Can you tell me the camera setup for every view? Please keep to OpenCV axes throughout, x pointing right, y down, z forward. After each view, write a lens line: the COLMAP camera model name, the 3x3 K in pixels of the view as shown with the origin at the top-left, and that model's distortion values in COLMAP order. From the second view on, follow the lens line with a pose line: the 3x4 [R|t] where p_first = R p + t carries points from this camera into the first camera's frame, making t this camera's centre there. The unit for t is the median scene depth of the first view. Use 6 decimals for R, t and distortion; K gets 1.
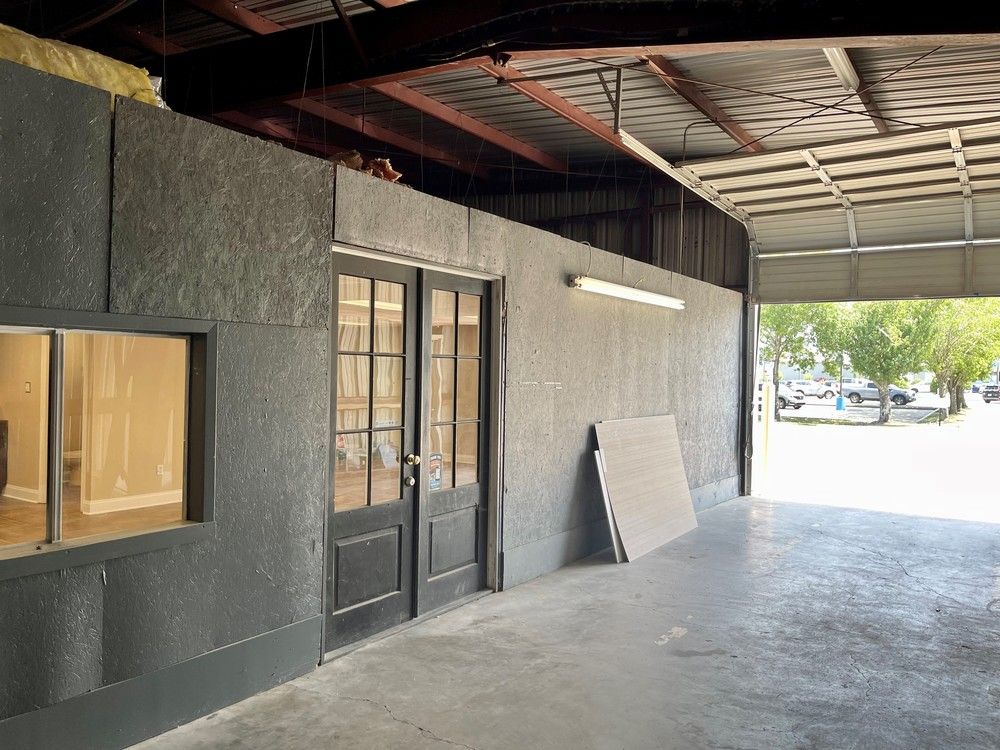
lens RADIAL K [[760.4, 0, 500.0], [0, 760.4, 375.0], [0, 0, 1]] dist [0.097820, -0.133981]
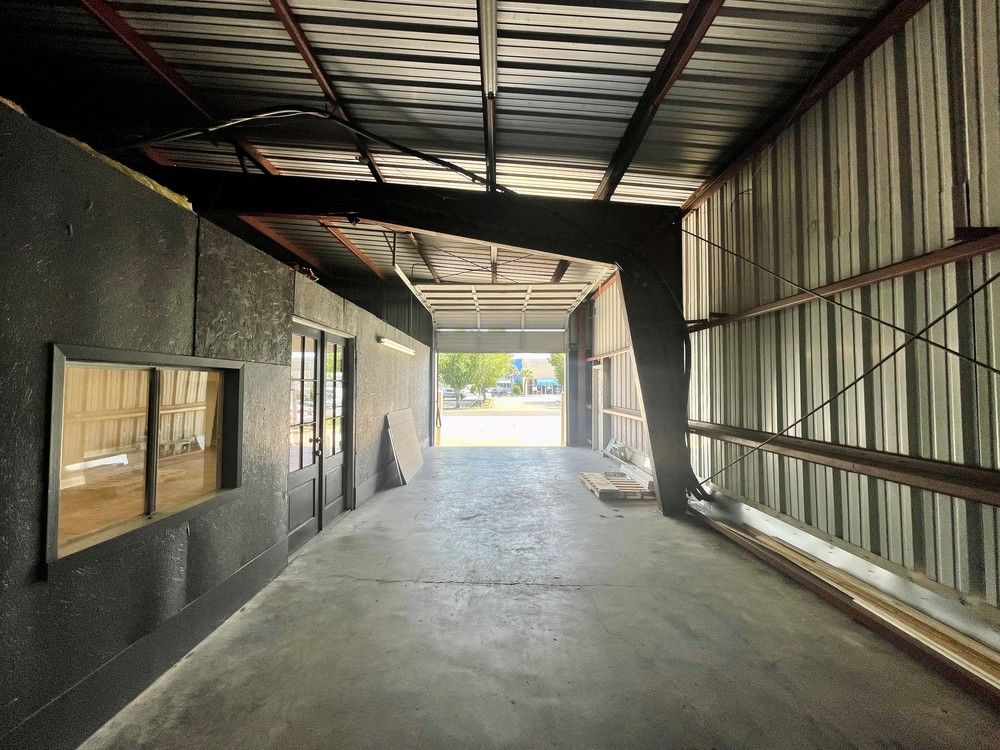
lens RADIAL K [[407.1, 0, 500.0], [0, 407.1, 375.0], [0, 0, 1]] dist [-0.000682, -0.000099]
pose [[0.829184, -0.001750, 0.558972, -0.274322], [0.017728, 0.999574, -0.023169, -0.008765], [-0.558694, 0.029121, 0.828863, -0.004033]]
